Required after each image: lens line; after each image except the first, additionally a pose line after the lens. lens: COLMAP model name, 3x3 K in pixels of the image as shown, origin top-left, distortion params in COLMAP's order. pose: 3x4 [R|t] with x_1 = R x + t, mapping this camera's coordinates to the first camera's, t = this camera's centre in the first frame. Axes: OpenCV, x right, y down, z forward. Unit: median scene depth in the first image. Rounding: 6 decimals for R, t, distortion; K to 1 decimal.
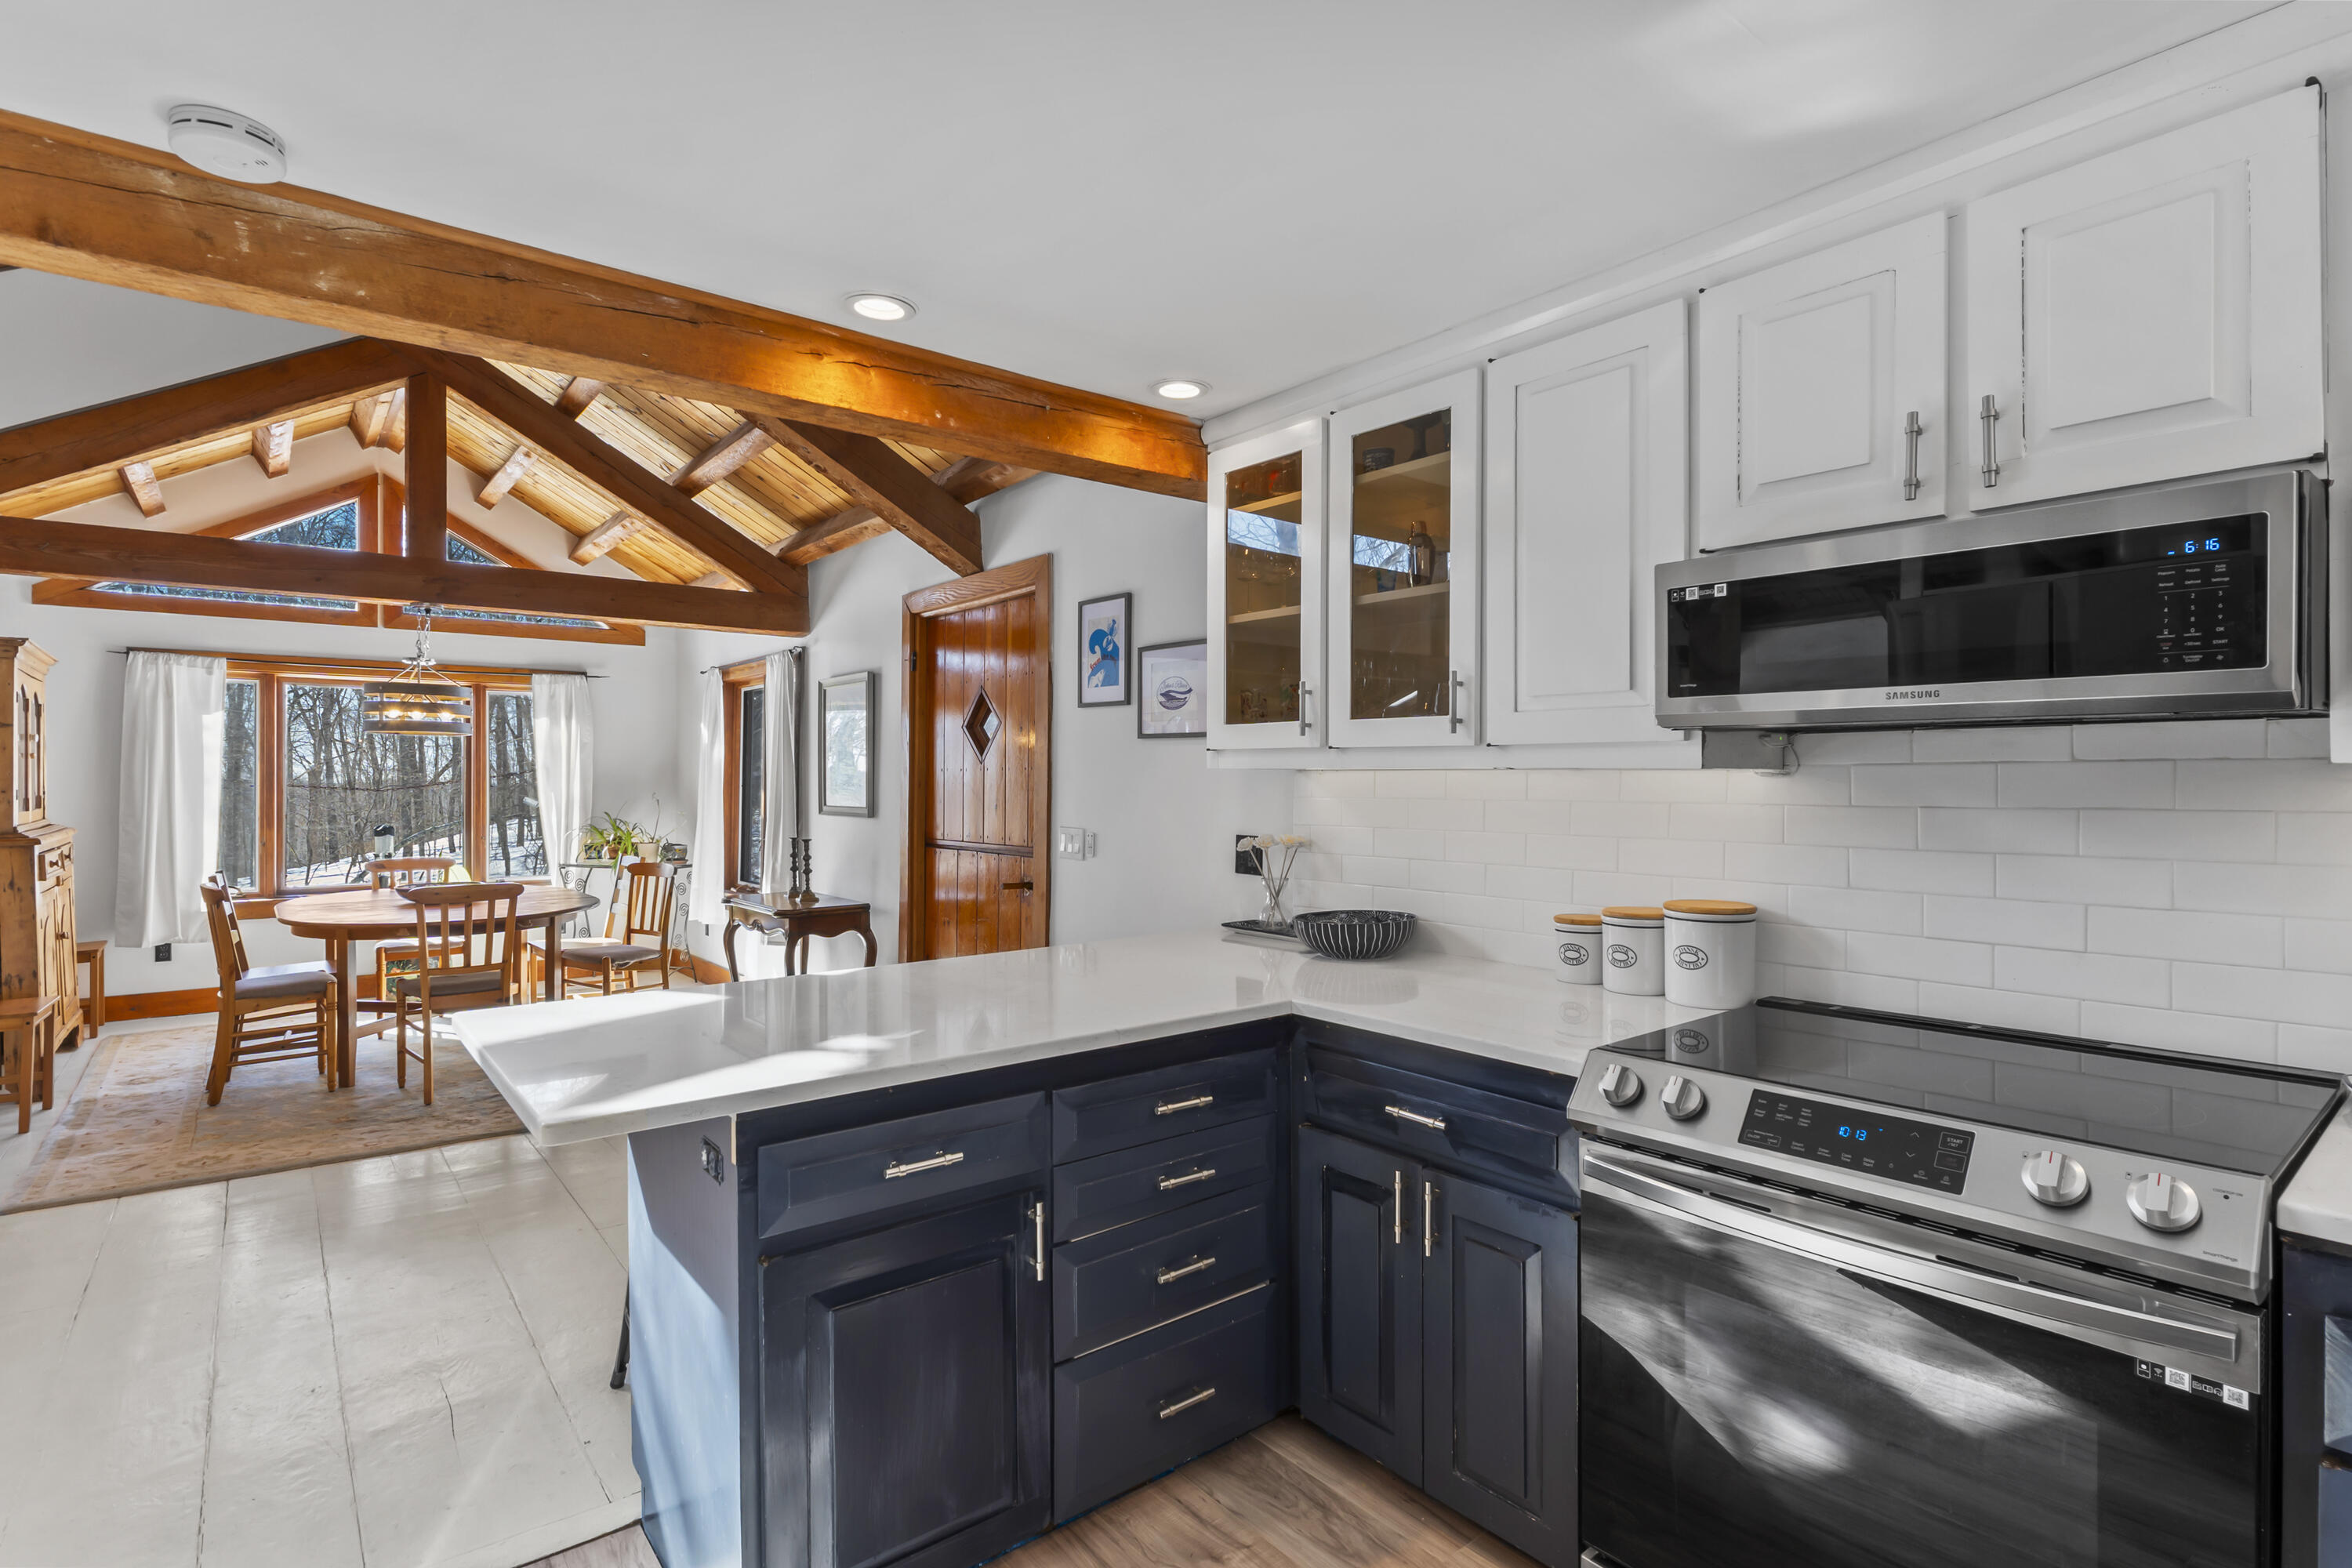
lens RADIAL K [[1126.3, 0, 1168.9], [0, 1126.3, 782.9], [0, 0, 1]] dist [-0.003642, -0.000490]
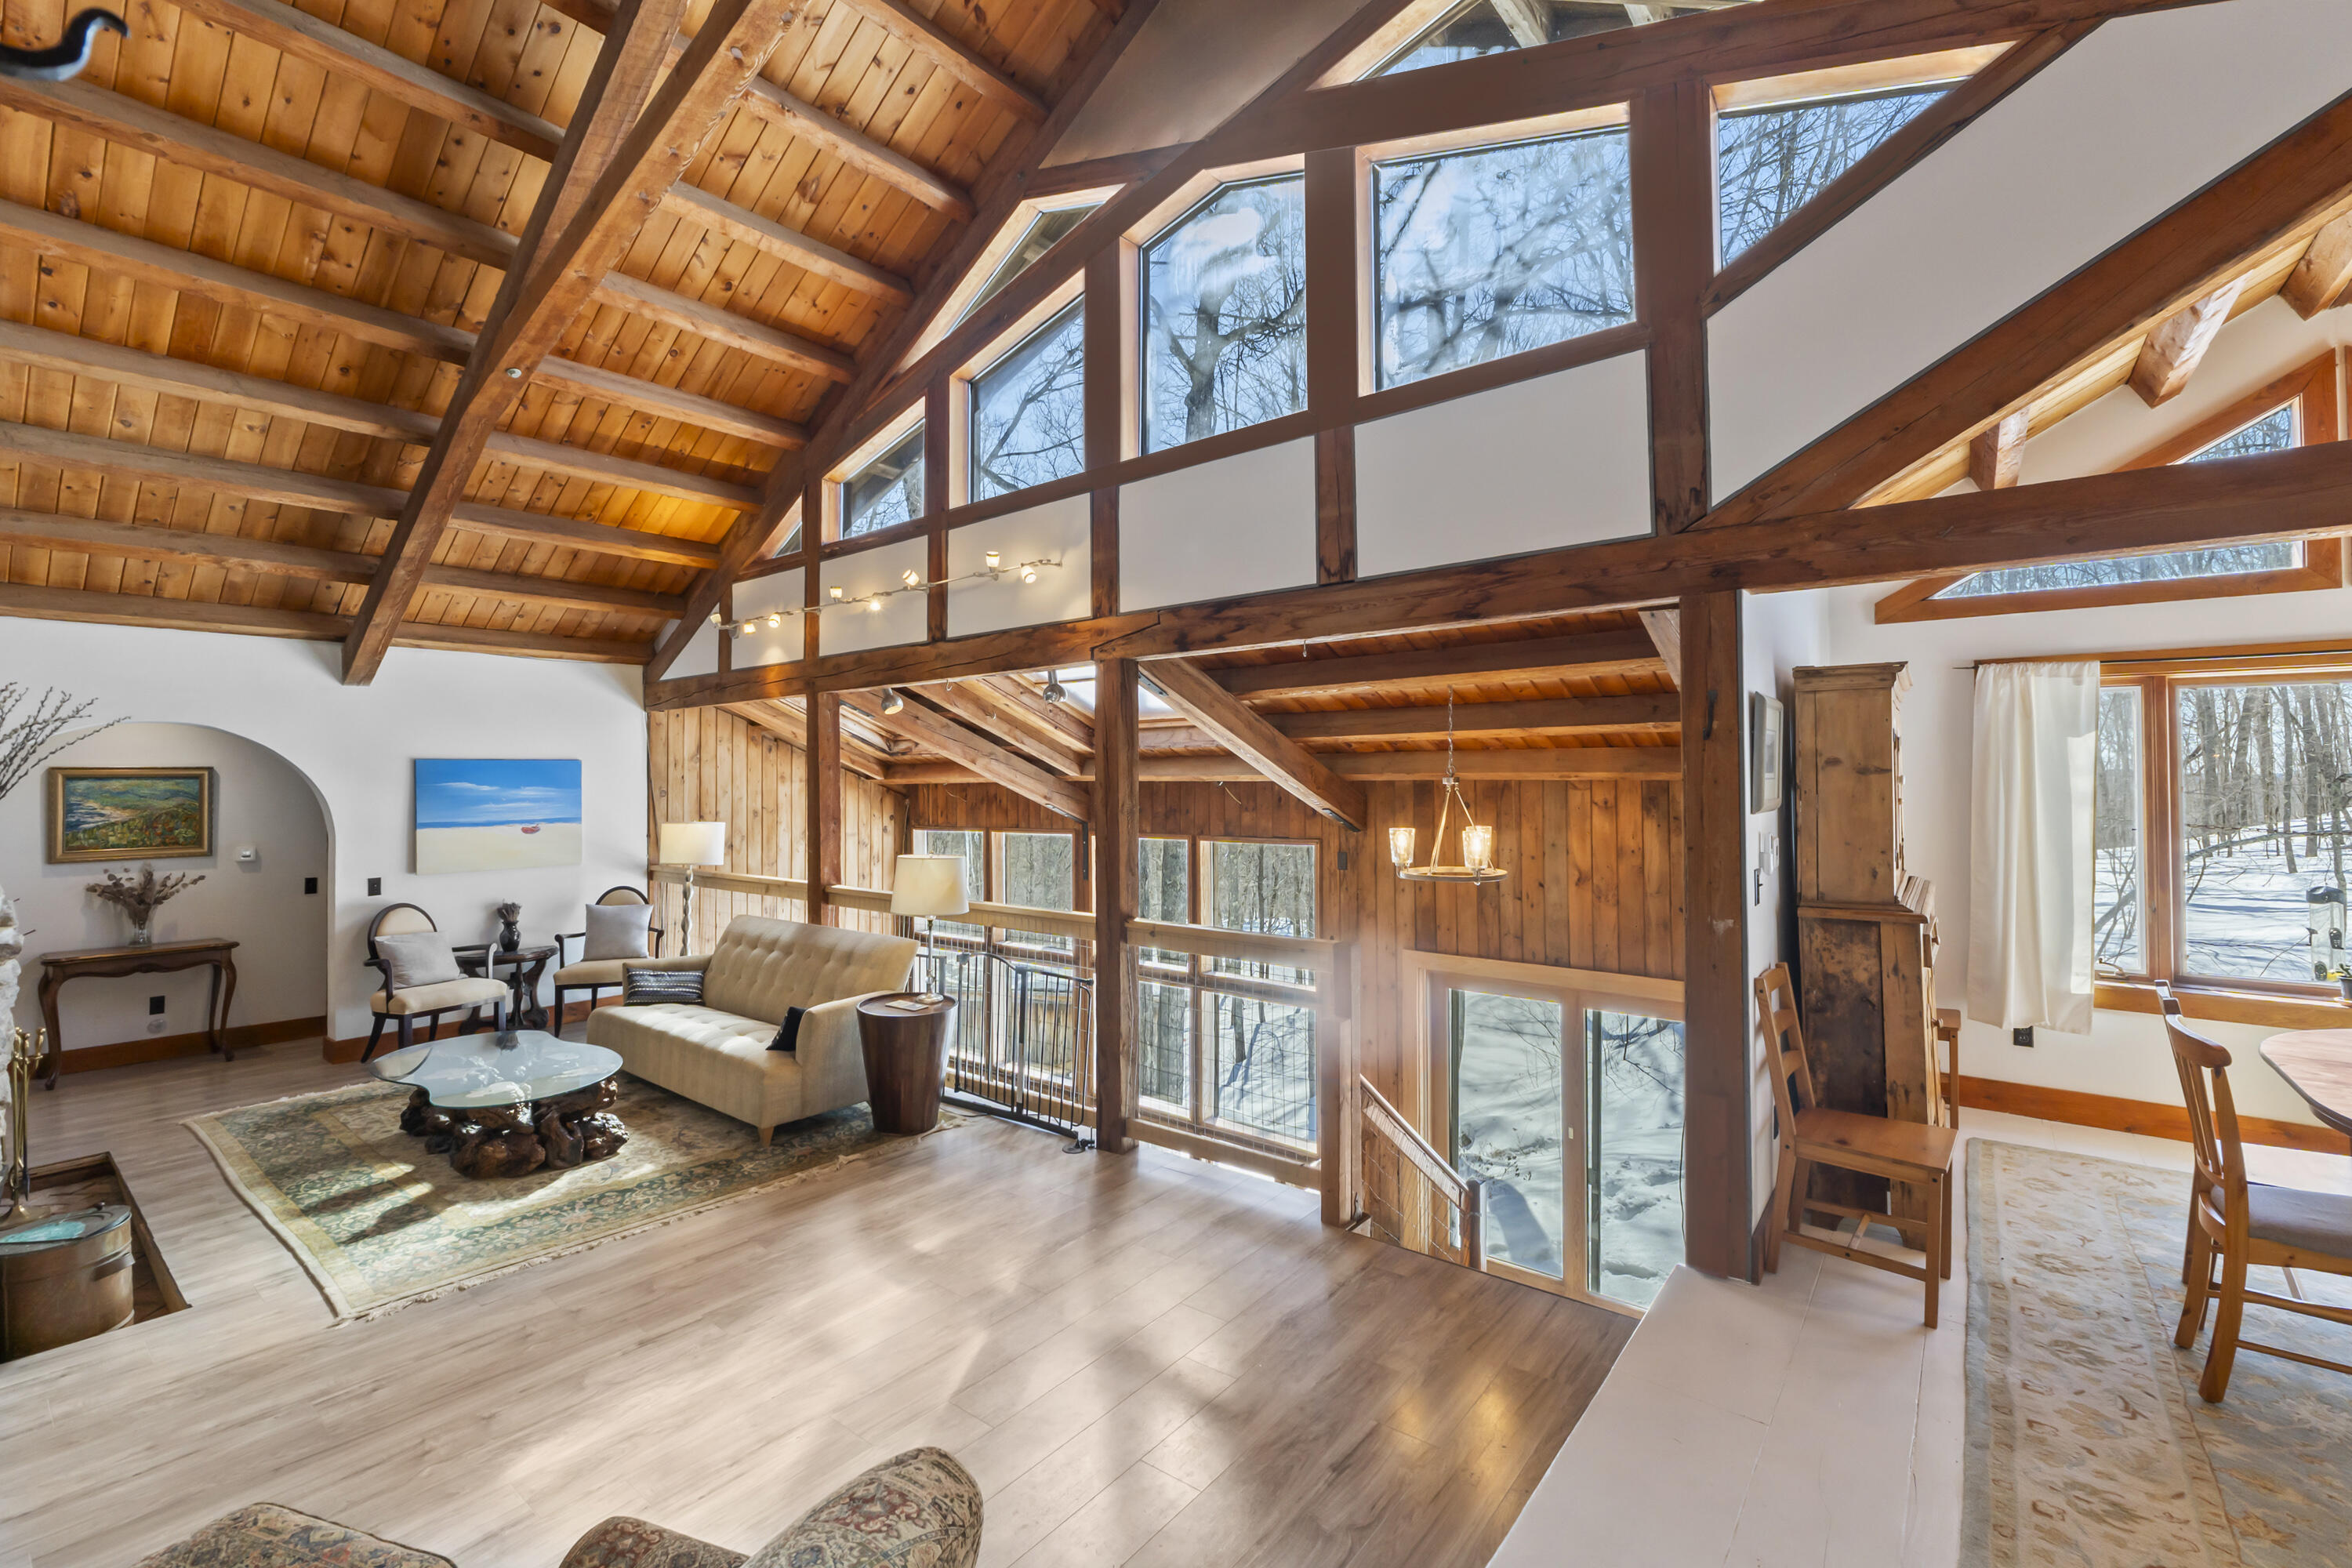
lens RADIAL K [[1014.5, 0, 1166.7], [0, 1014.5, 756.3], [0, 0, 1]] dist [-0.005600, -0.000142]
pose [[0.217185, -0.018696, -0.975951, -0.372867], [0.003326, 0.999825, -0.018413, -0.043202], [0.976125, 0.000753, 0.217209, 0.285053]]
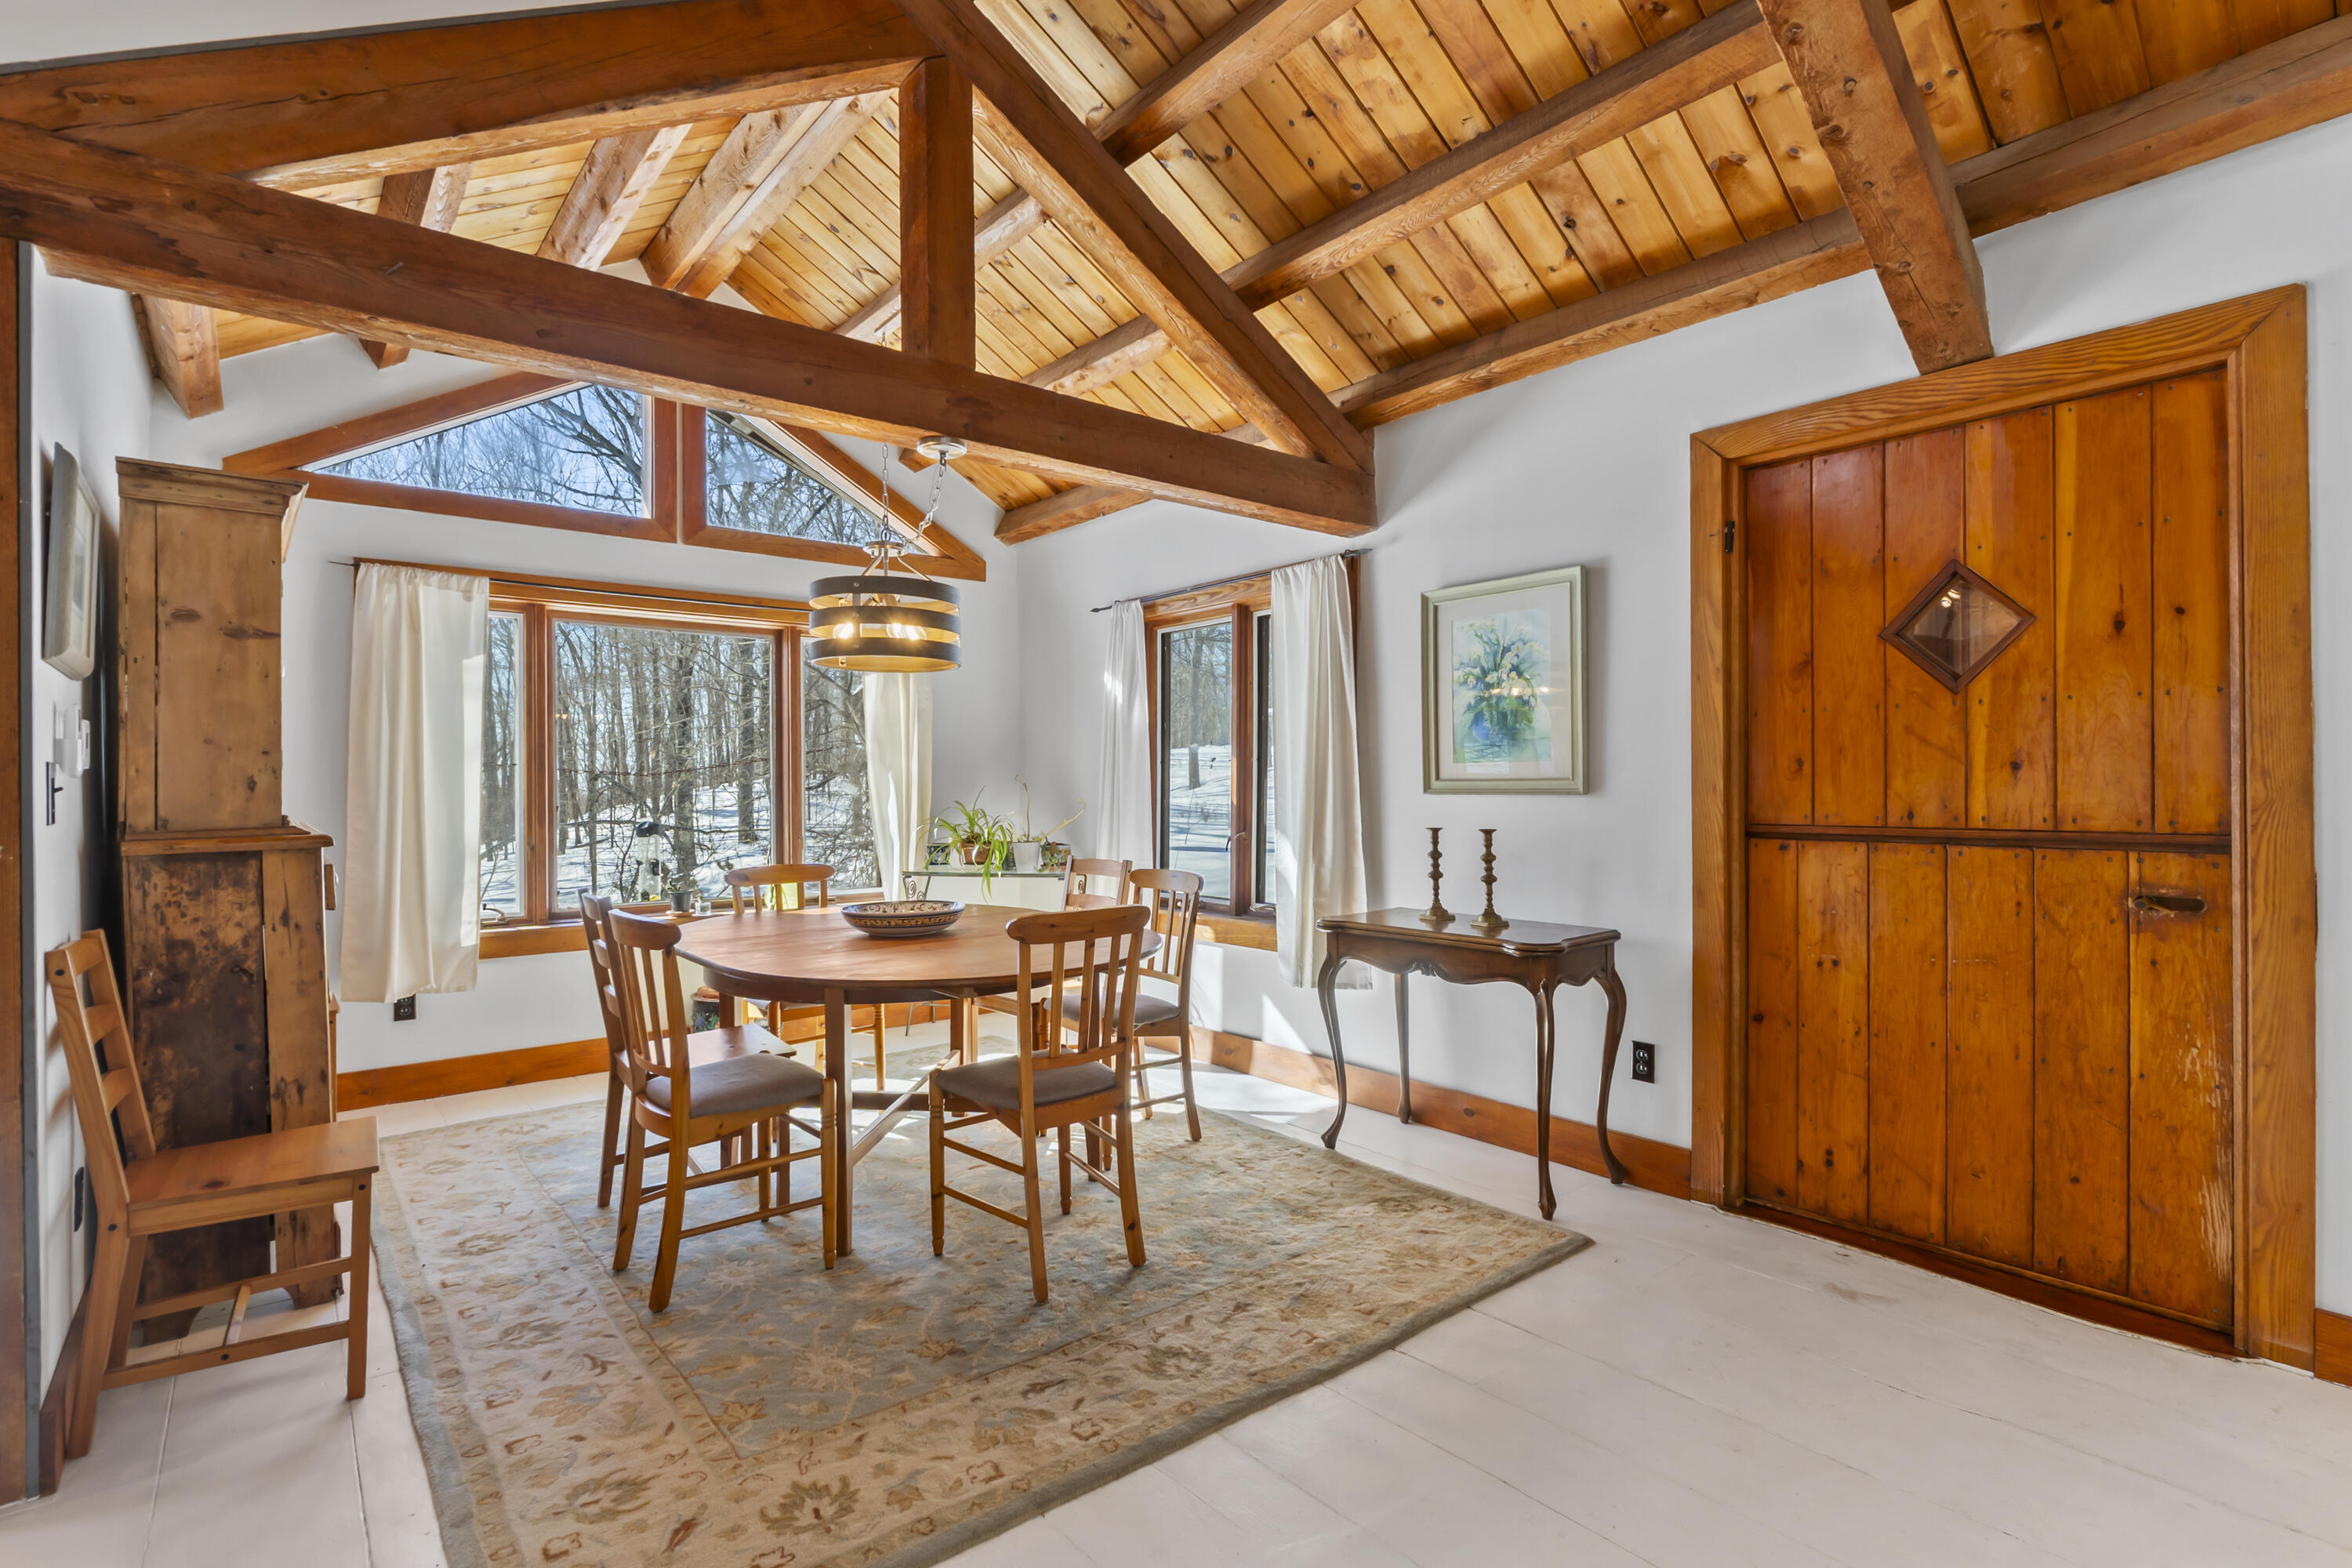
lens RADIAL K [[1095.3, 0, 1170.9], [0, 1095.3, 783.0], [0, 0, 1]] dist [-0.008382, 0.000492]
pose [[0.999885, -0.007991, 0.012901, -0.510427], [0.008040, 0.999961, -0.003765, 0.024731], [-0.012870, 0.003869, 0.999910, 0.385674]]
